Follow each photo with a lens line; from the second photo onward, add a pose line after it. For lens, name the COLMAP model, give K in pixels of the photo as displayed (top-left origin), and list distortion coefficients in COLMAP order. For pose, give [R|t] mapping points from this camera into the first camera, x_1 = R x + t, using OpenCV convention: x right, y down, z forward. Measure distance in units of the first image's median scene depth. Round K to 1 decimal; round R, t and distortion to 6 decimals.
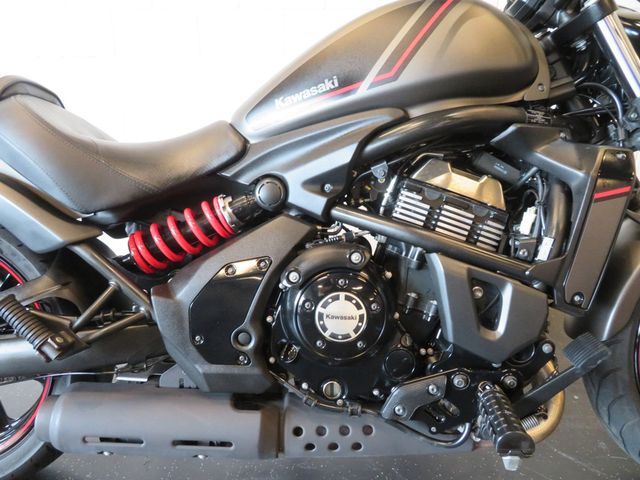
lens RADIAL K [[454.8, 0, 320.0], [0, 454.8, 240.0], [0, 0, 1]] dist [-0.006346, 0.000434]
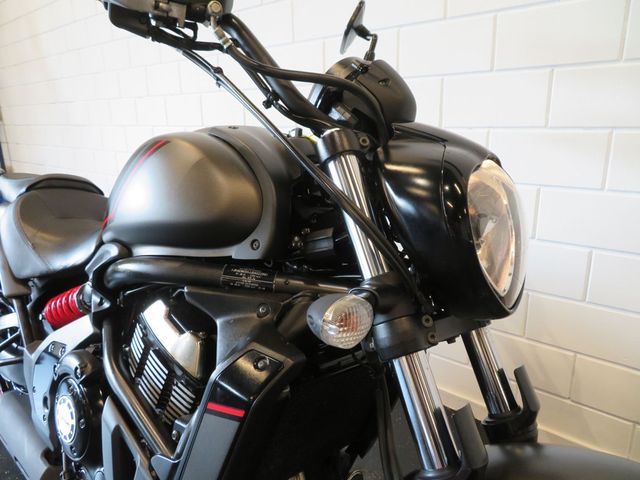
lens RADIAL K [[448.2, 0, 320.9], [0, 448.2, 258.1], [0, 0, 1]] dist [0.026156, -0.000618]
pose [[0.748376, 0.188763, -0.635847, 1.139411], [-0.183104, 0.980192, 0.075480, -0.416146], [0.637500, 0.059939, 0.768115, 0.503119]]
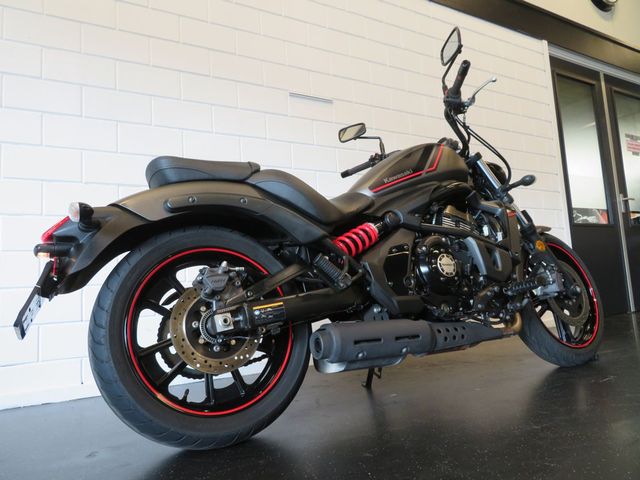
lens RADIAL K [[454.8, 0, 320.0], [0, 454.8, 240.0], [0, 0, 1]] dist [-0.006346, 0.000434]
pose [[0.871221, -0.005843, 0.490855, -1.408646], [0.204855, 0.913026, -0.352729, 0.642349], [-0.446103, 0.407859, 0.796645, -0.442864]]
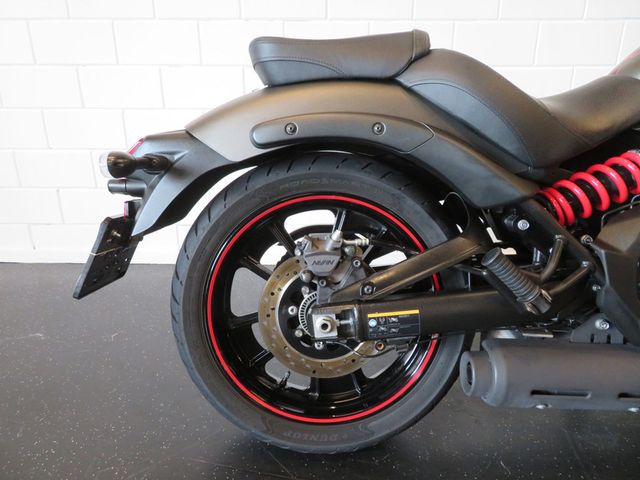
lens RADIAL K [[454.8, 0, 320.0], [0, 454.8, 240.0], [0, 0, 1]] dist [-0.006346, 0.000434]
pose [[0.999948, -0.001394, -0.010090, -0.943125], [0.001923, 0.998614, 0.052590, 0.042529], [0.010003, -0.052607, 0.998565, -0.006161]]
